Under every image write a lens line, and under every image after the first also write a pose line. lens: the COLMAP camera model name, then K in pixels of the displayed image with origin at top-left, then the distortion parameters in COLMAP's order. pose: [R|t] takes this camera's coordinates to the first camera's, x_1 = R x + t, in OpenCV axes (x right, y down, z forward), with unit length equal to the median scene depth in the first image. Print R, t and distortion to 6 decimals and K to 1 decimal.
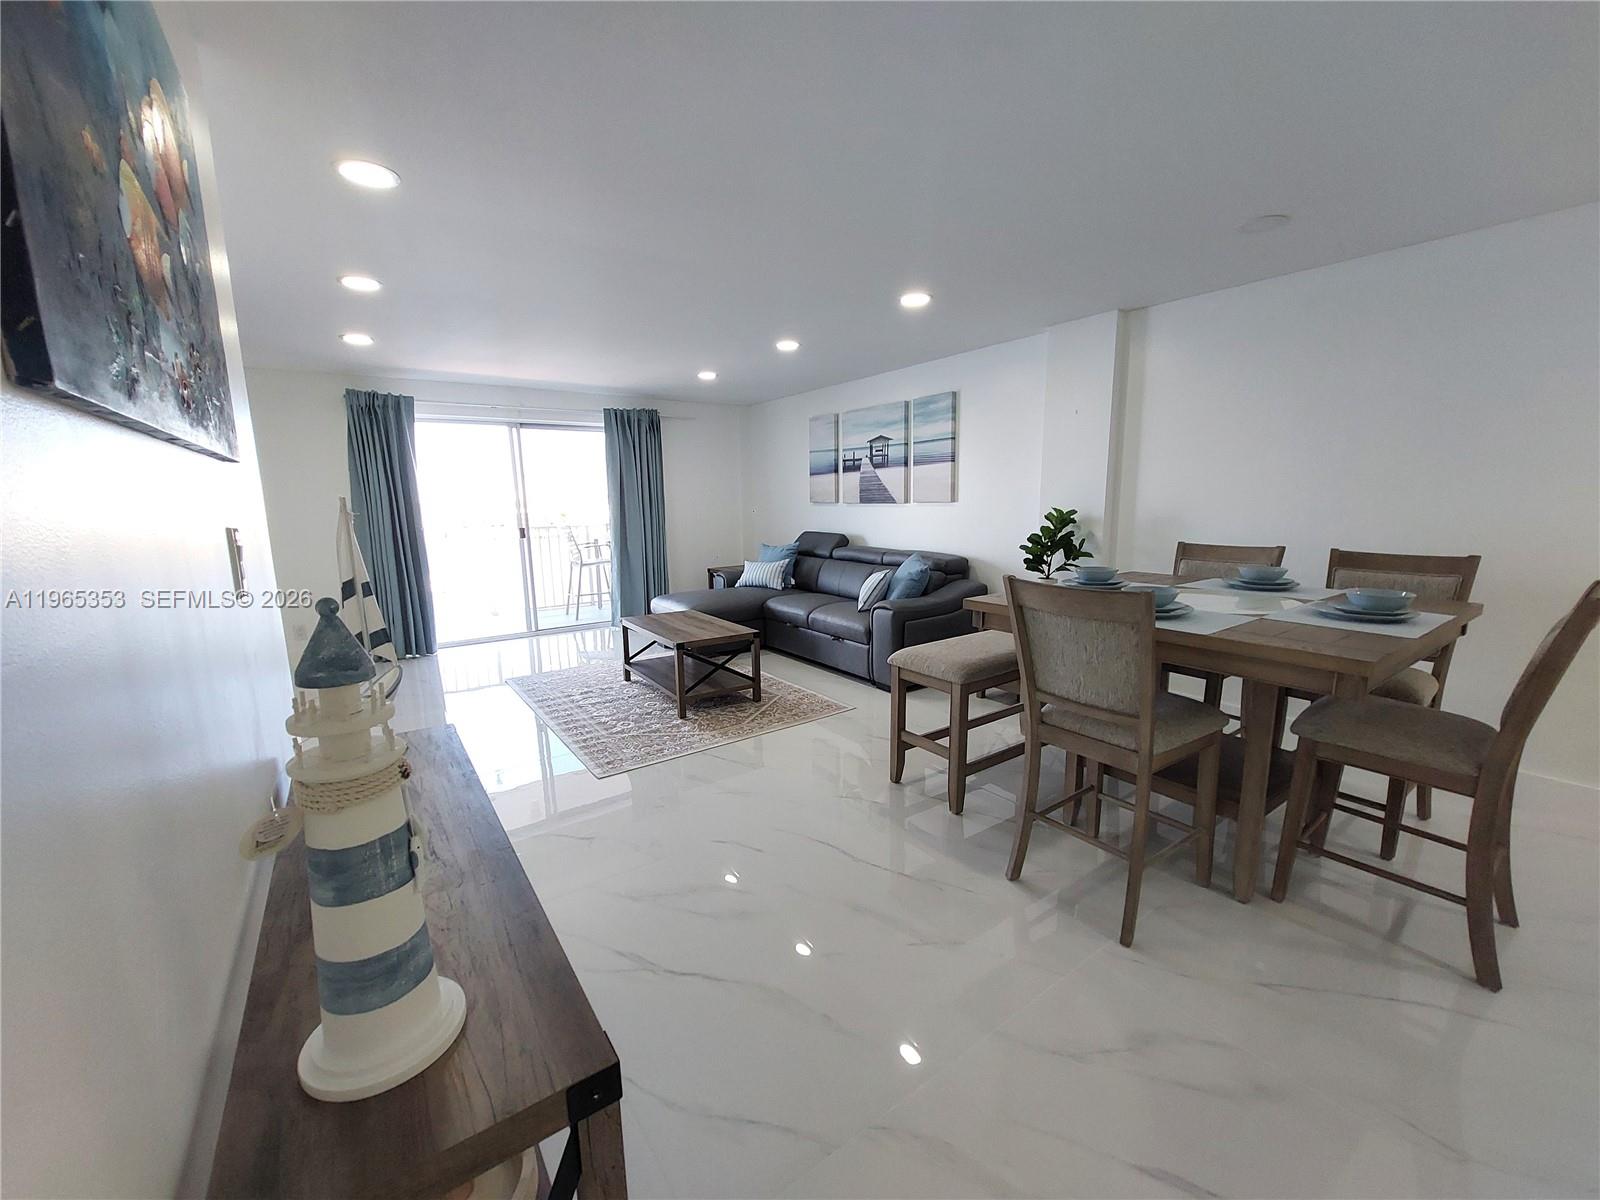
lens RADIAL K [[632.3, 0, 816.9], [0, 632.3, 611.8], [0, 0, 1]] dist [-0.009531, -0.001507]
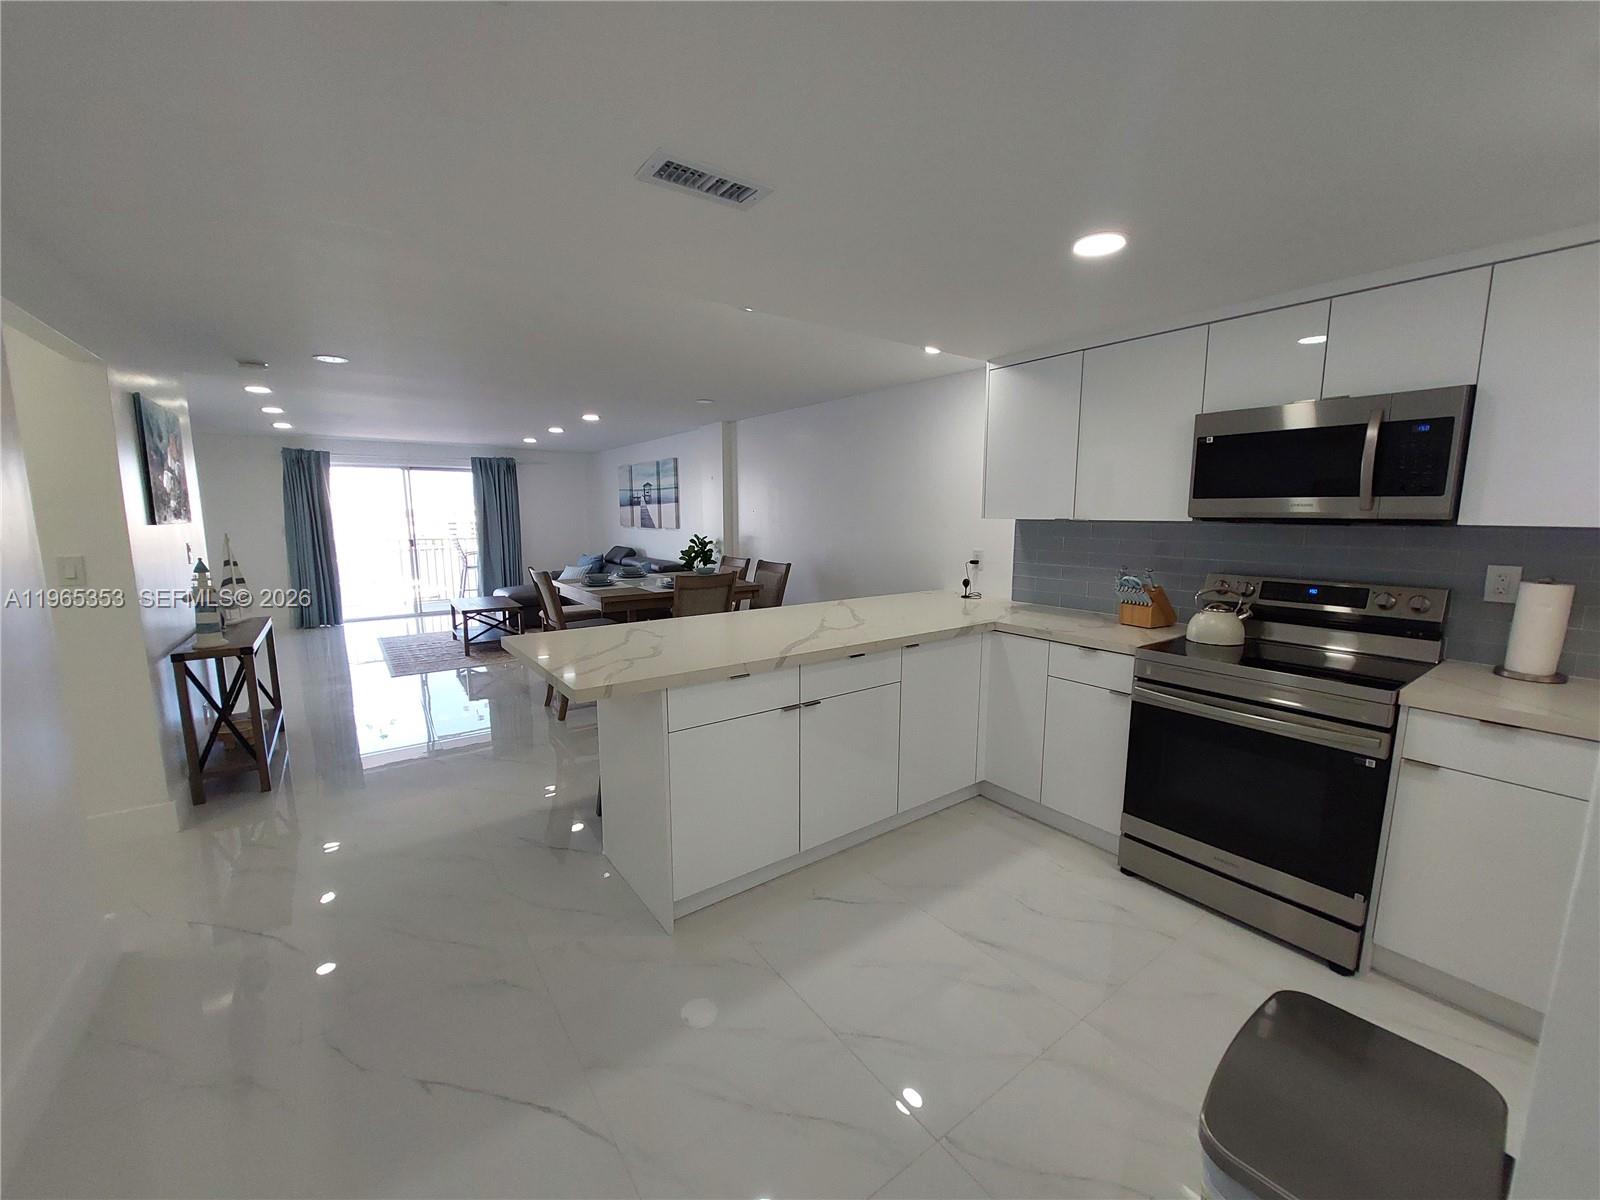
lens RADIAL K [[632.3, 0, 807.1], [0, 632.3, 605.7], [0, 0, 1]] dist [-0.009531, -0.001507]
pose [[0.999727, 0.019929, 0.012224, 0.447756], [-0.019505, 0.999238, -0.033818, 0.051165], [-0.012889, 0.033570, 0.999353, -0.460843]]
